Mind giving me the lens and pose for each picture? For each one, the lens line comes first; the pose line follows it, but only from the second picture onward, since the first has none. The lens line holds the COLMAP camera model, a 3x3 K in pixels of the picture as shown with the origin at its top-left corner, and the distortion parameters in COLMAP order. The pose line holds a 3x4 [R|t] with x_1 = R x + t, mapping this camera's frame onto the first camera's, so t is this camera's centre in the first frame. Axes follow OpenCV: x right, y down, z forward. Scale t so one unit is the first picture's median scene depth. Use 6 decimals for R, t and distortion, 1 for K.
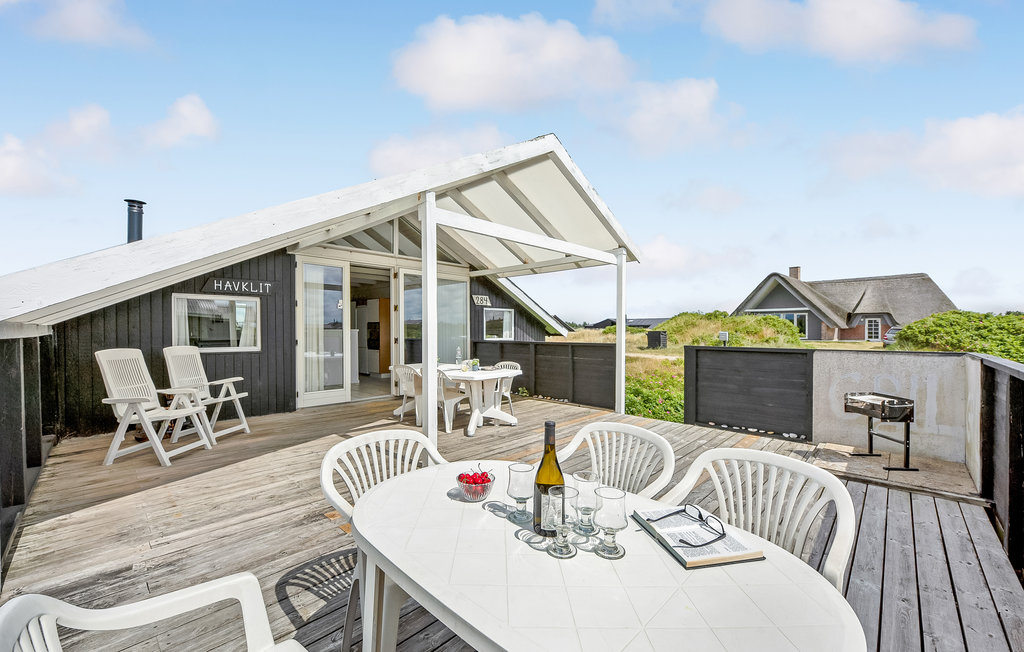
lens RADIAL K [[412.9, 0, 517.5], [0, 412.9, 342.4], [0, 0, 1]] dist [0.002784, -0.000661]
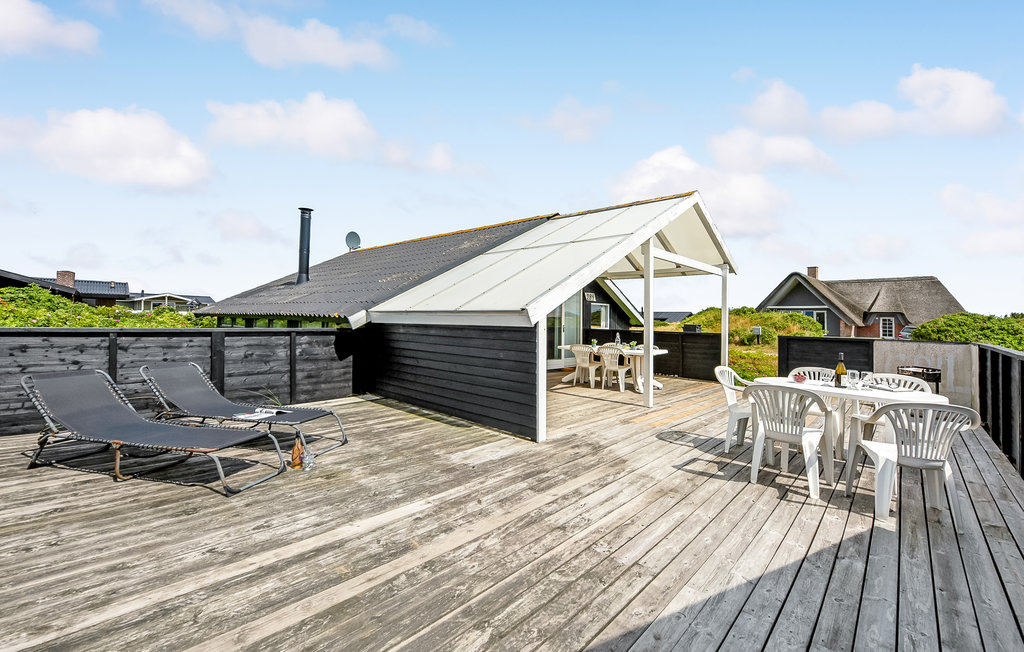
lens RADIAL K [[412.9, 0, 544.5], [0, 412.9, 312.7], [0, 0, 1]] dist [0.002784, -0.000661]
pose [[0.999479, 0.023878, 0.021714, -0.141440], [-0.022797, 0.998550, -0.048767, 0.005783], [-0.022847, 0.048246, 0.998574, -0.133194]]
